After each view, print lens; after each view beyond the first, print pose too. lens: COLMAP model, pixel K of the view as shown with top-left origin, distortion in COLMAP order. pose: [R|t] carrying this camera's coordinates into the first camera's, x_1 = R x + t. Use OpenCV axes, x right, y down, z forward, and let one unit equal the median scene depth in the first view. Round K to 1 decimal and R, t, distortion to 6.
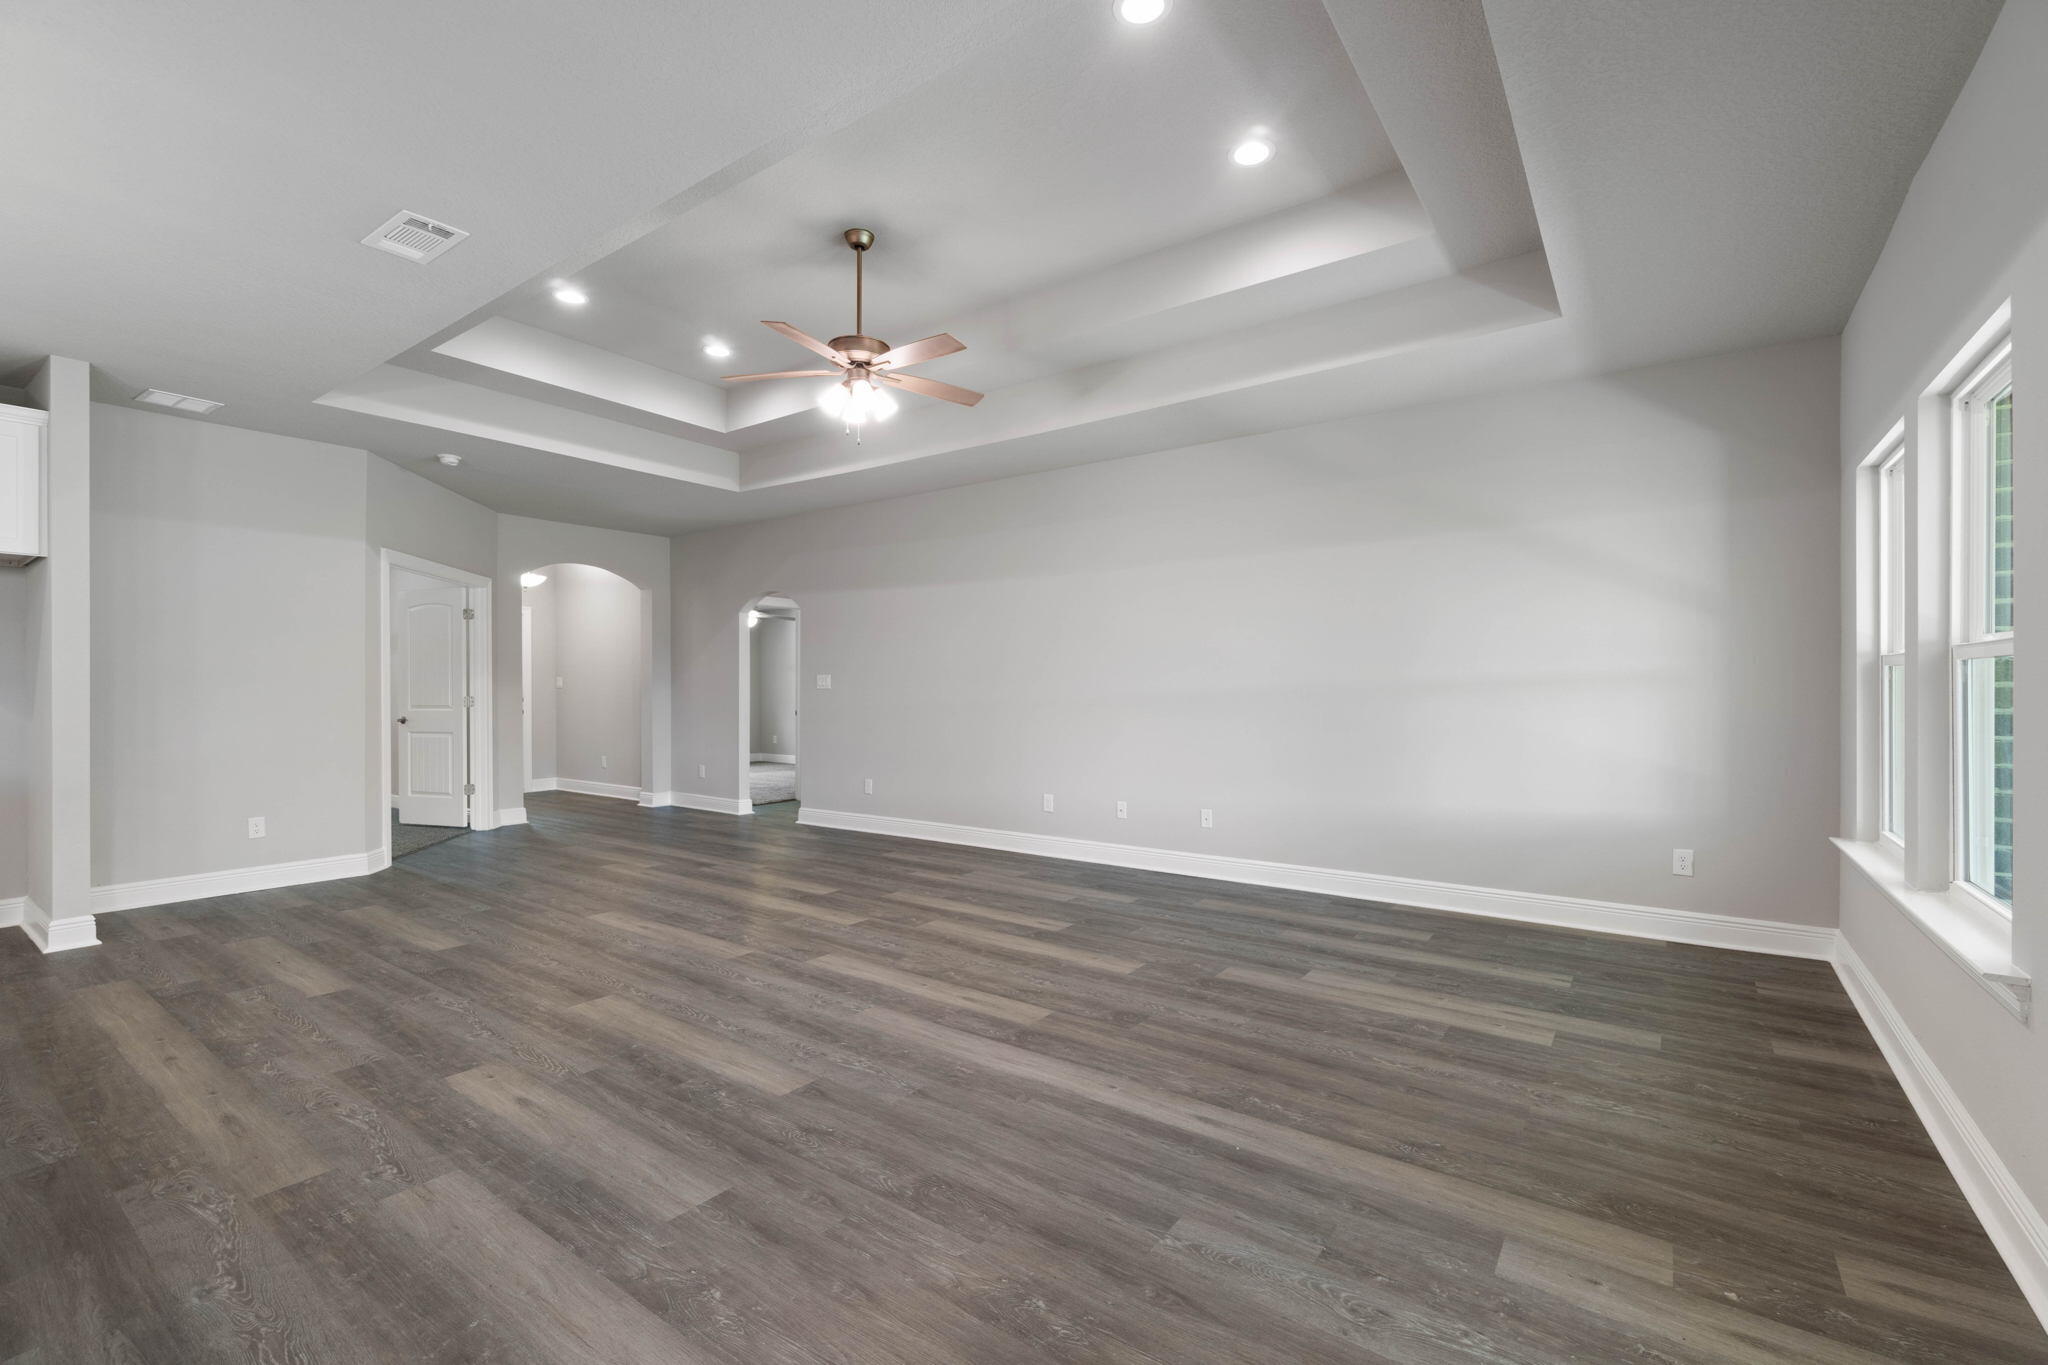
lens RADIAL K [[885.7, 0, 1014.0], [0, 885.7, 688.2], [0, 0, 1]] dist [-0.002886, -0.000214]
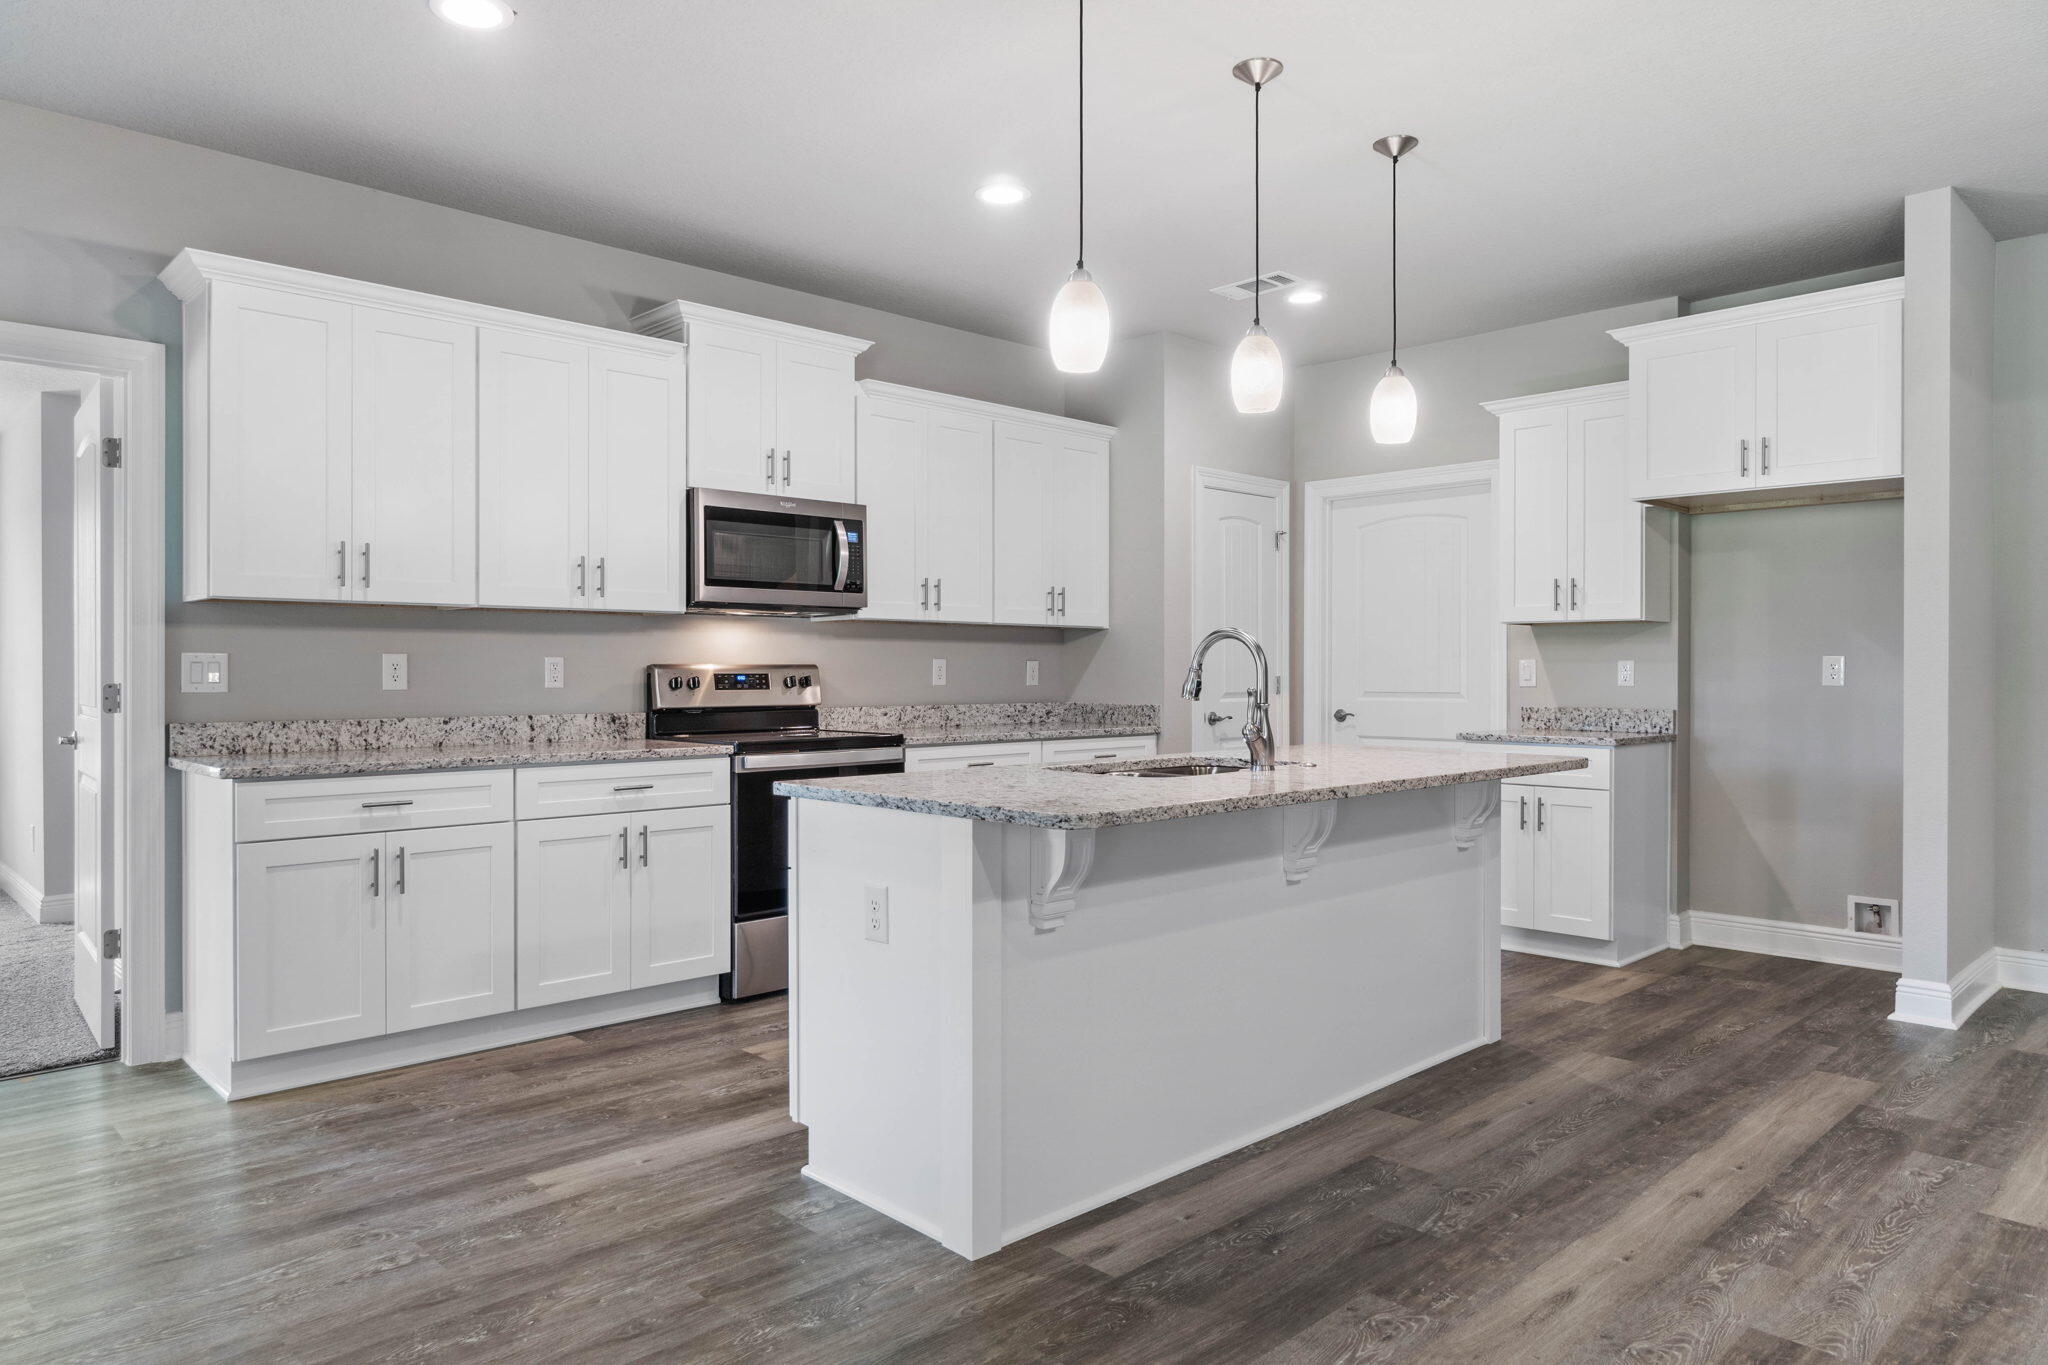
lens RADIAL K [[1302.1, 0, 1009.2], [0, 1302.1, 671.8], [0, 0, 1]] dist [-0.003100, 0.003461]
pose [[-0.171305, 0.003495, -0.985212, 0.105163], [-0.001184, 0.999992, 0.003754, 0.011929], [0.985217, 0.001810, -0.171300, 0.560335]]
